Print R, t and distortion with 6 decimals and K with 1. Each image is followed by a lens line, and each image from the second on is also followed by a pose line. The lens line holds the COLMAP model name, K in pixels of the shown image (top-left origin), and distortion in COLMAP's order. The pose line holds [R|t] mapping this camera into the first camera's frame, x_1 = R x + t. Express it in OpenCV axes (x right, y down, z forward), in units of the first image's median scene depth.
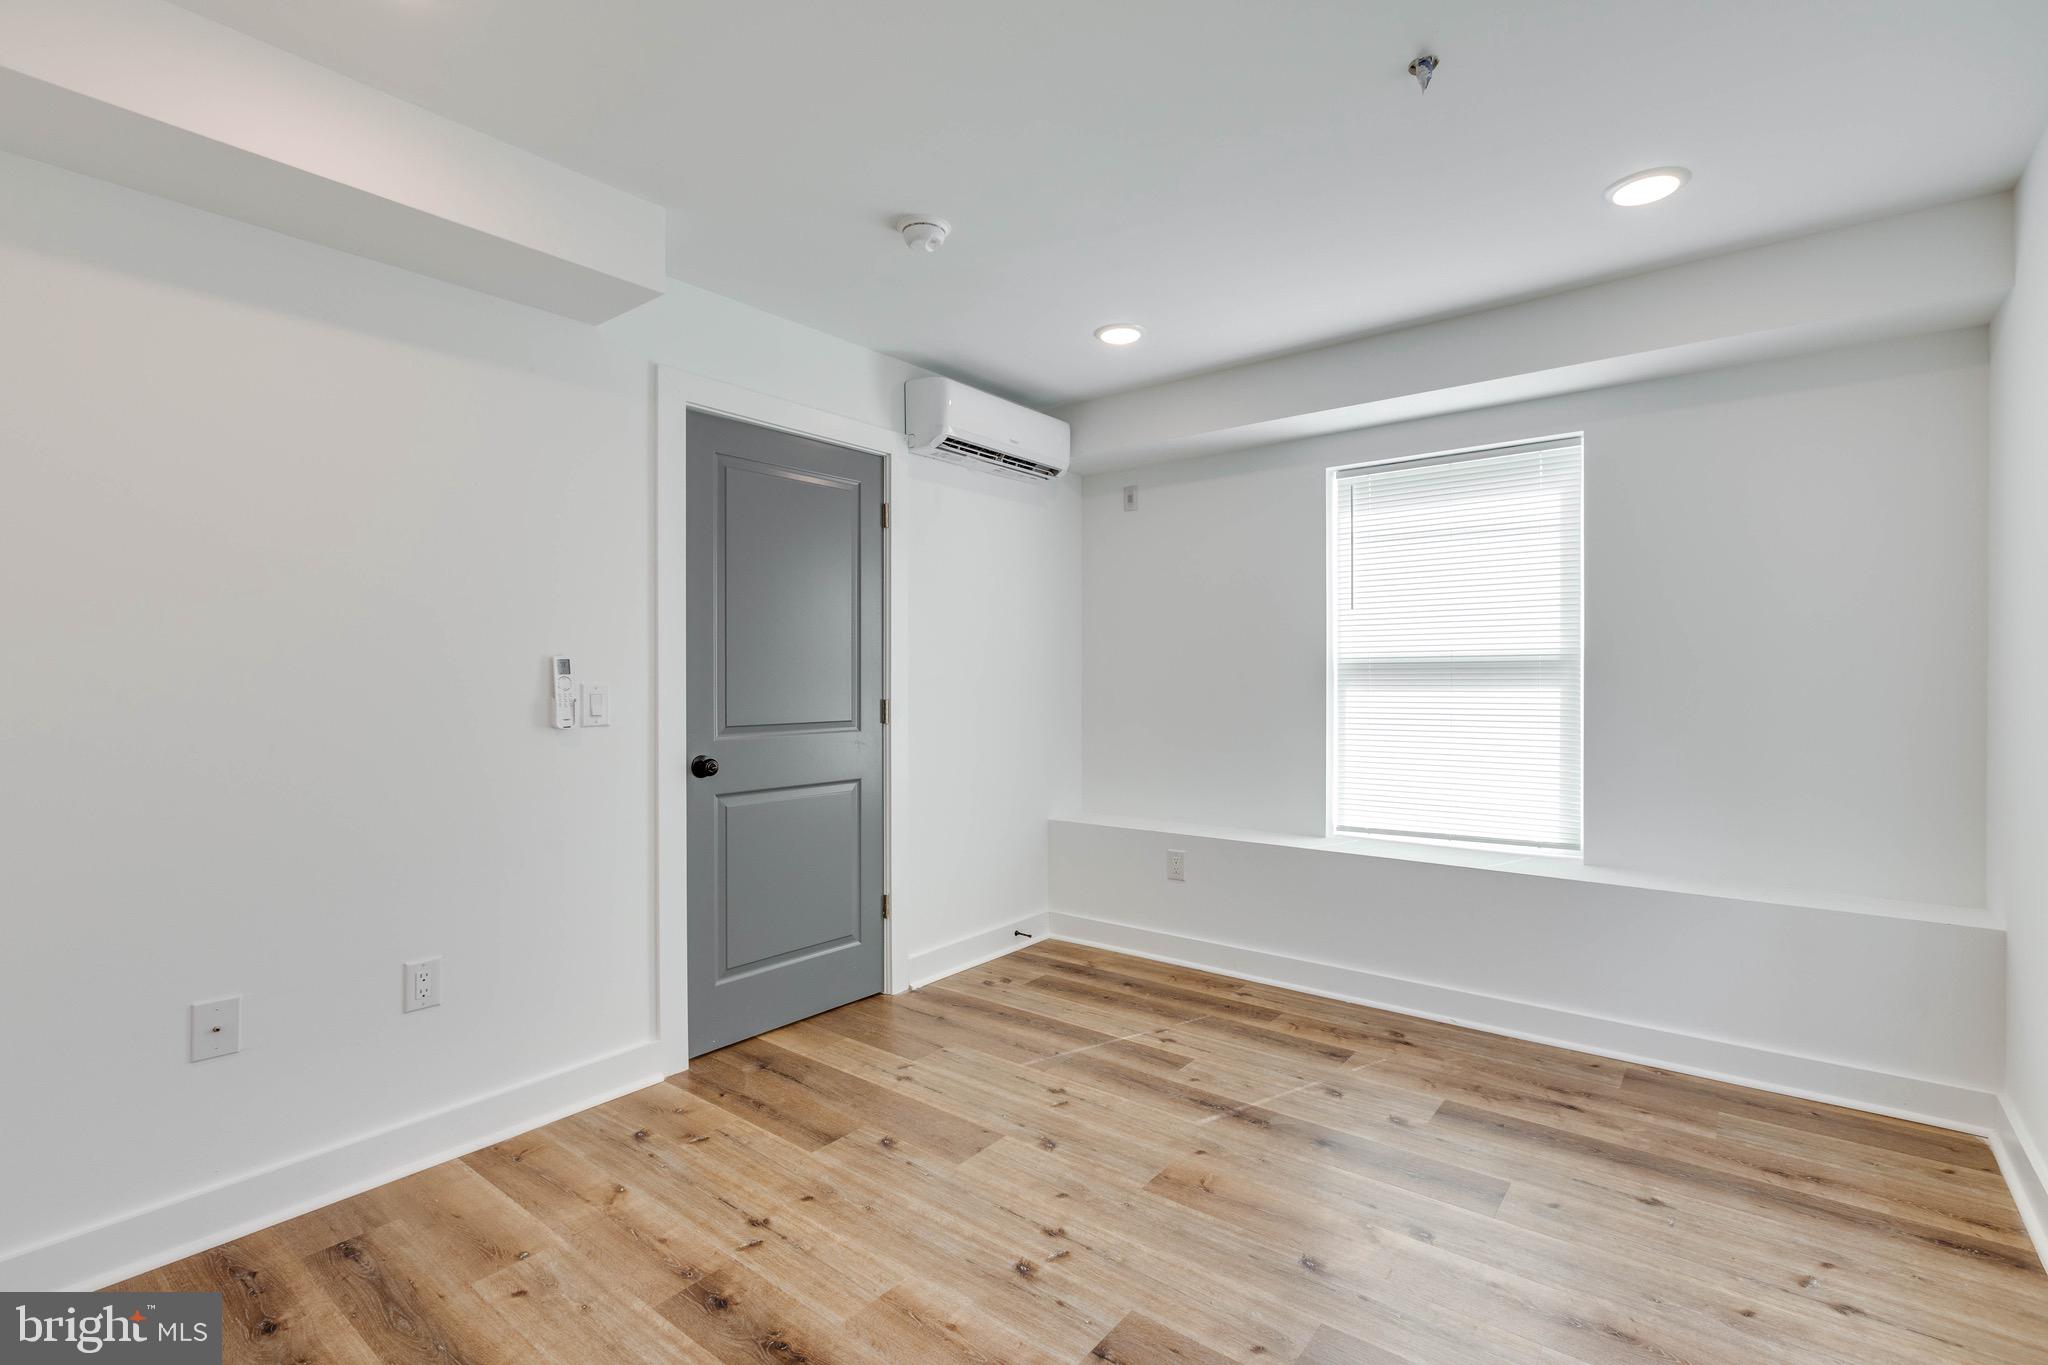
lens RADIAL K [[918.5, 0, 1024.2], [0, 918.5, 678.9], [0, 0, 1]] dist [0.003233, -0.001456]
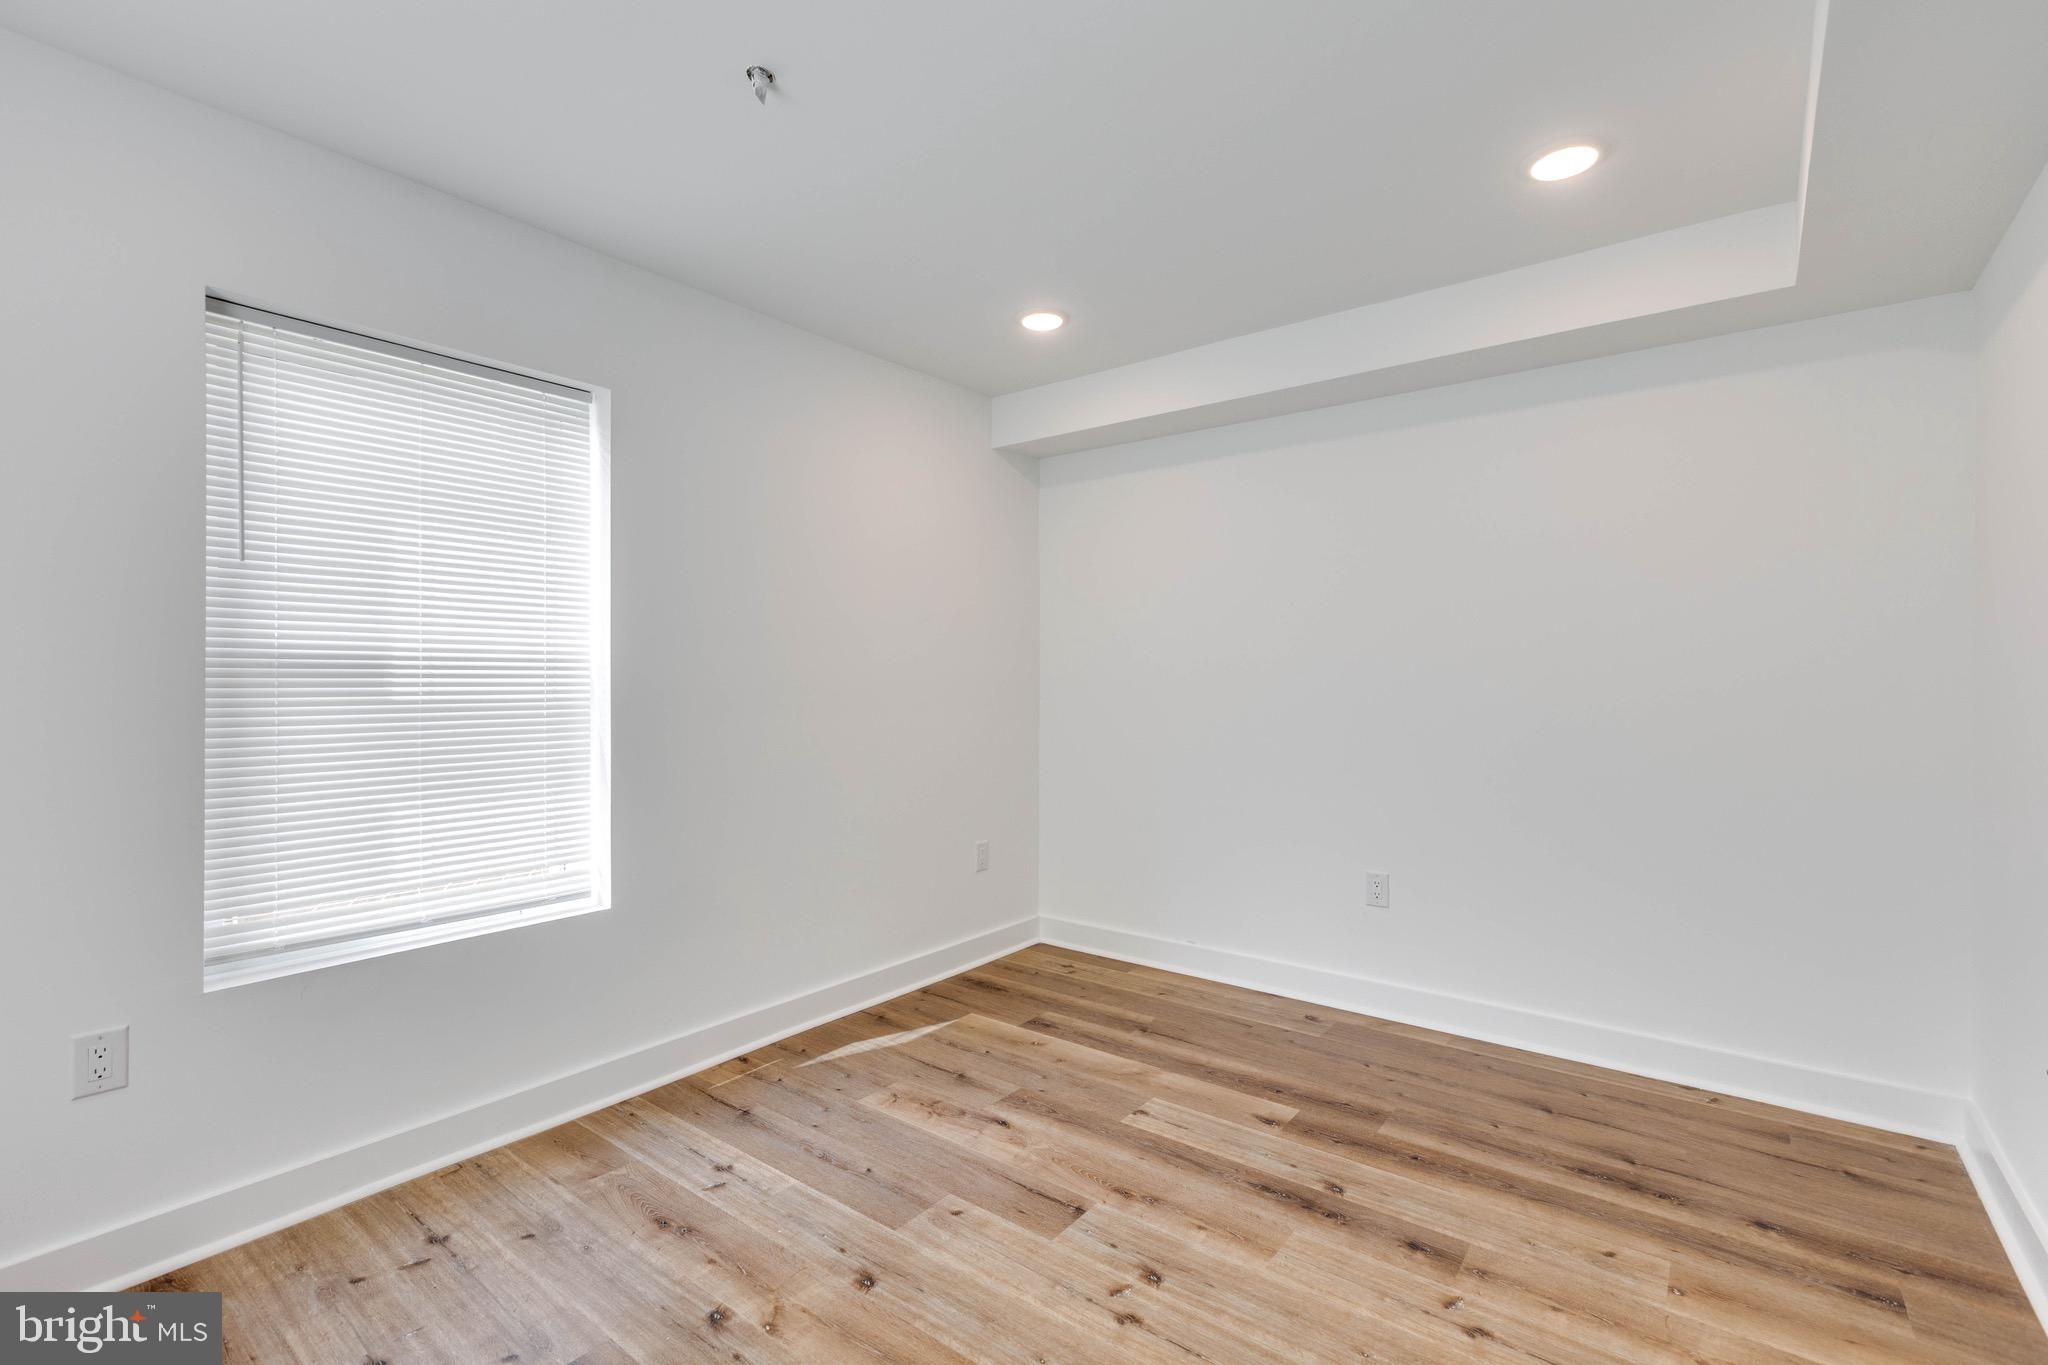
lens RADIAL K [[918.5, 0, 1025.2], [0, 918.5, 680.4], [0, 0, 1]] dist [0.003233, -0.001456]
pose [[-0.999921, 0.005591, -0.011269, 0.148218], [0.005531, 0.999970, 0.005346, -0.021886], [0.011299, 0.005283, -0.999922, 2.007553]]
